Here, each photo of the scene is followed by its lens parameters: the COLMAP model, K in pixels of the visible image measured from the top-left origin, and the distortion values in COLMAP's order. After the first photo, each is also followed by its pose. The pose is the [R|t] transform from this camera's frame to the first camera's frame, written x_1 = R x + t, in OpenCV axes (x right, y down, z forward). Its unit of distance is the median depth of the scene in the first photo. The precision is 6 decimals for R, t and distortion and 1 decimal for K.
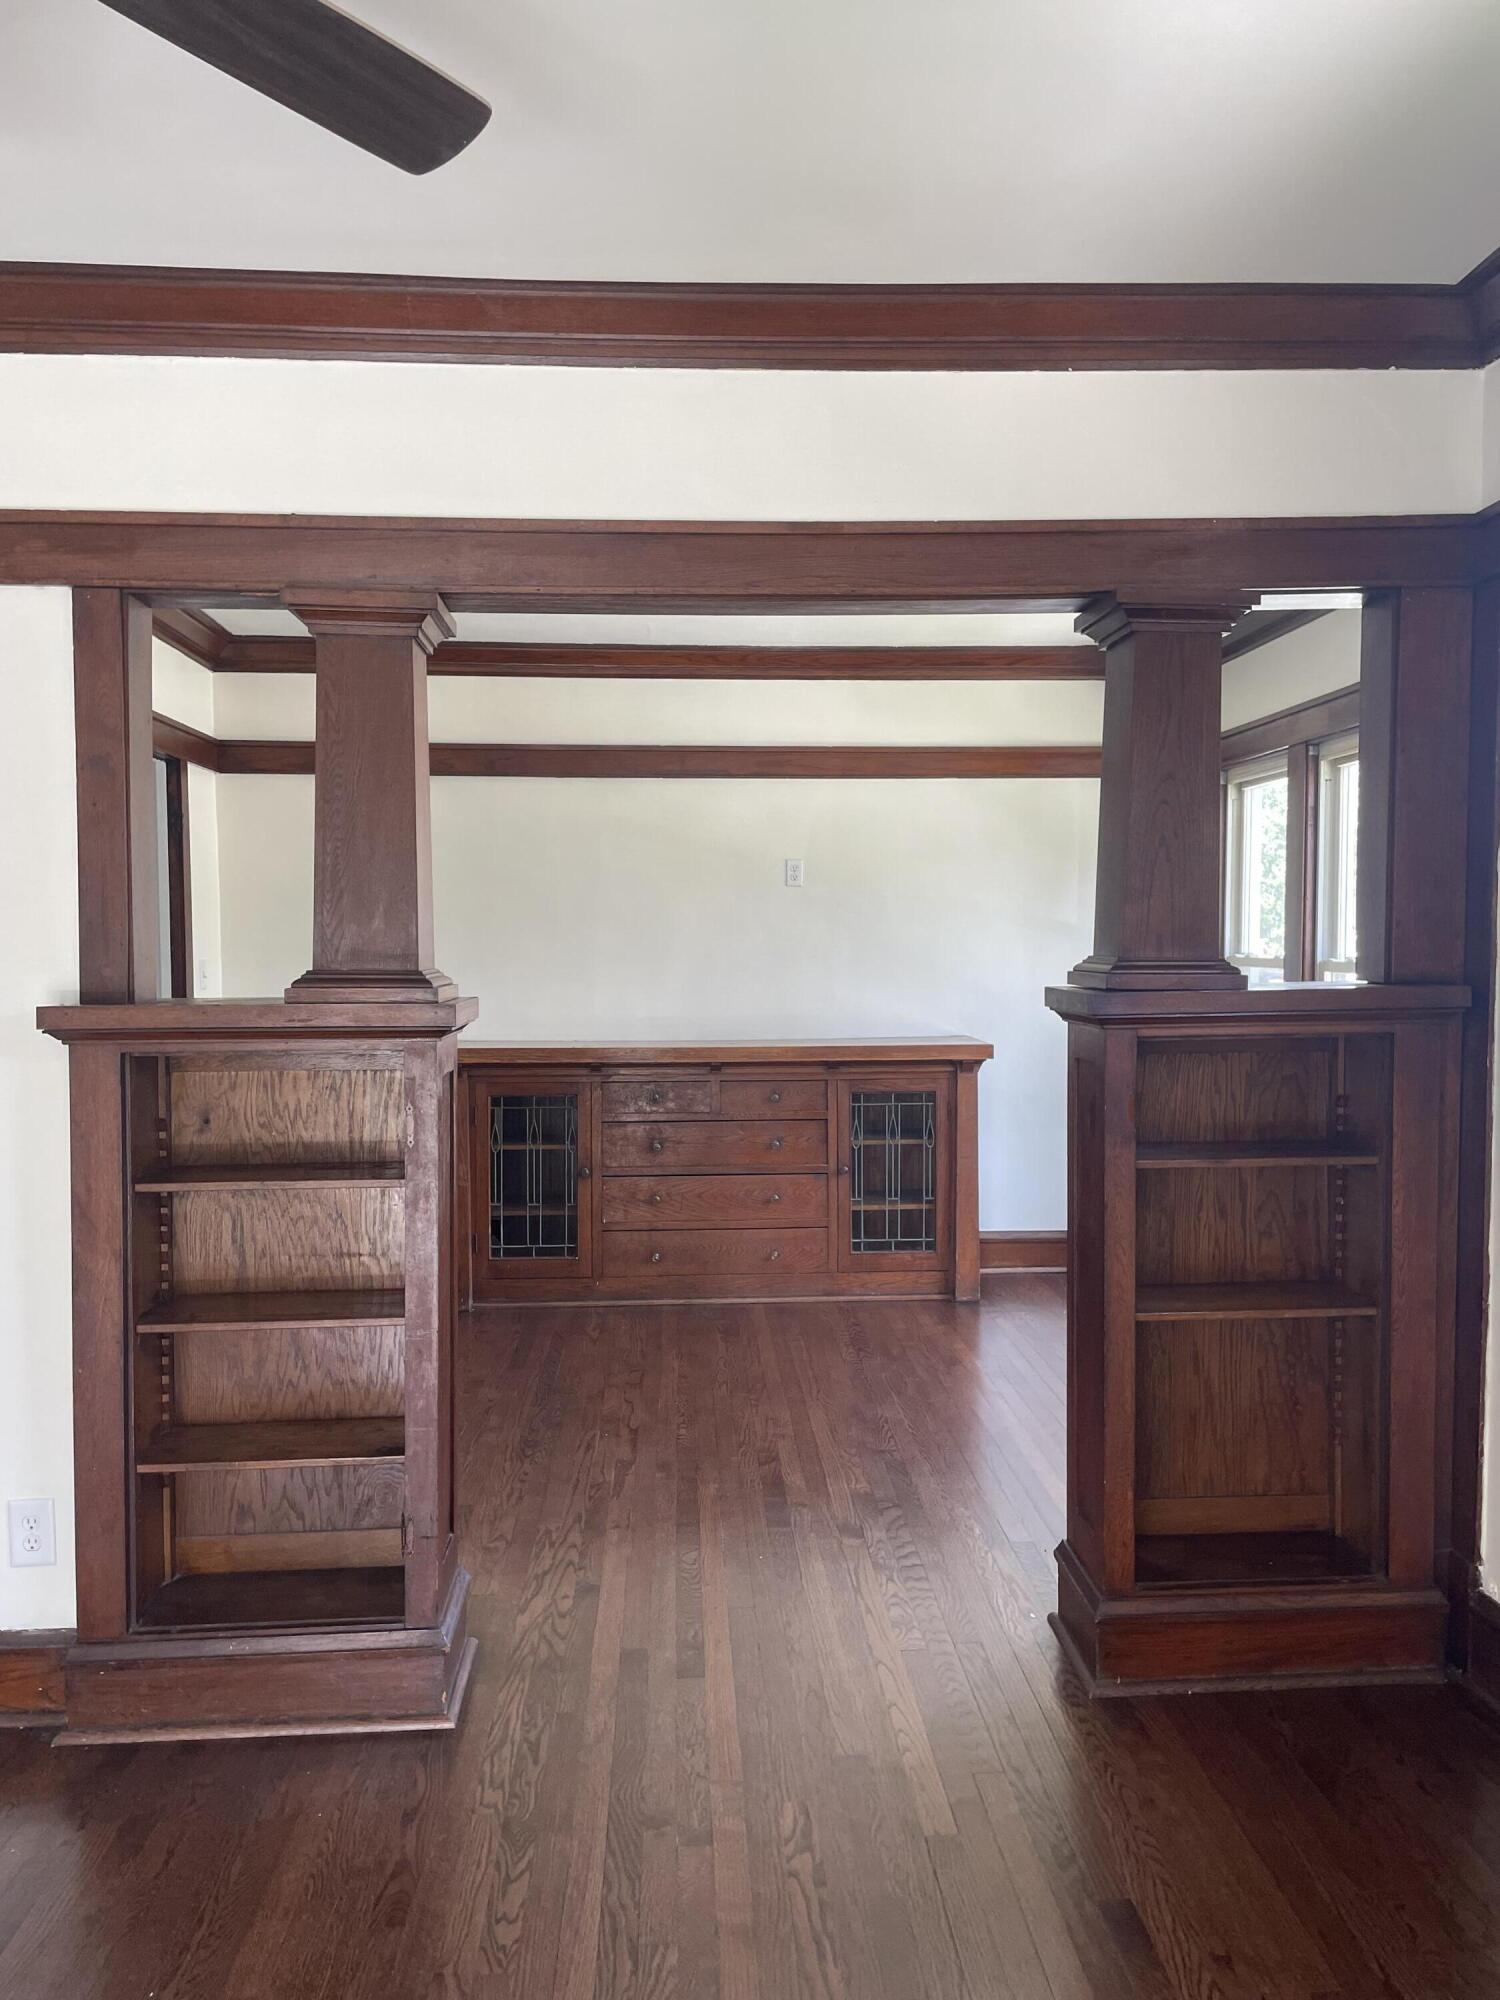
lens RADIAL K [[1440.6, 0, 748.3], [0, 1440.6, 1049.8], [0, 0, 1]] dist [0.096241, -0.155381]
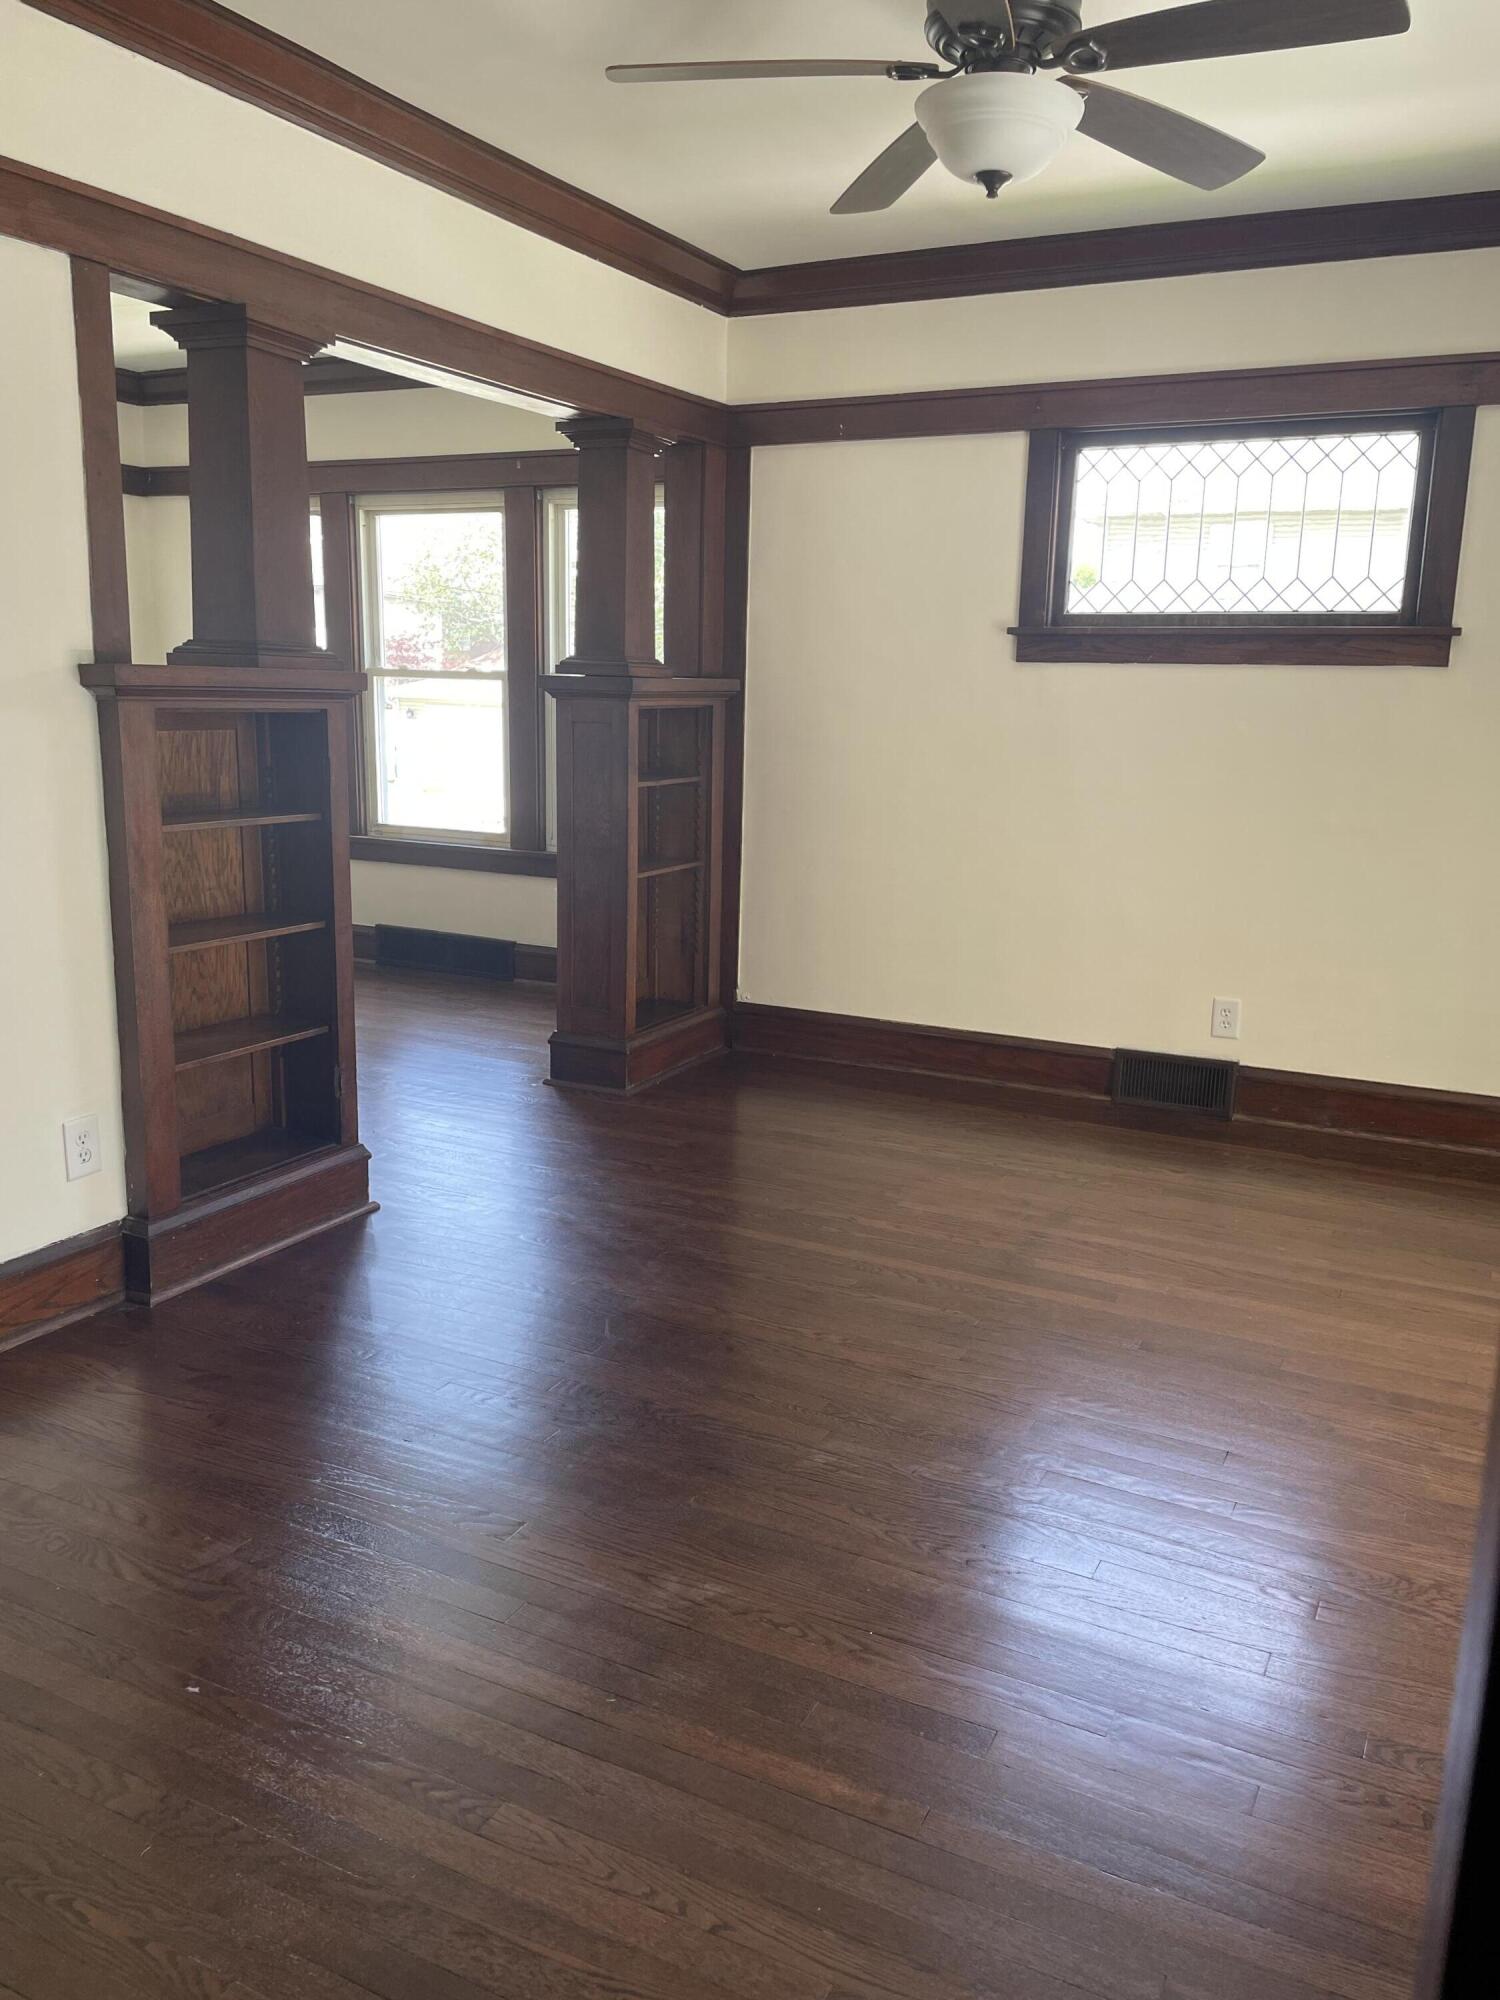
lens RADIAL K [[1549.0, 0, 745.2], [0, 1549.0, 1038.9], [0, 0, 1]] dist [0.139521, -0.210305]
pose [[0.492928, -0.168967, 0.853506, -1.261576], [0.004127, 0.981405, 0.191904, 0.018936], [-0.870060, -0.091073, 0.484459, -0.020652]]
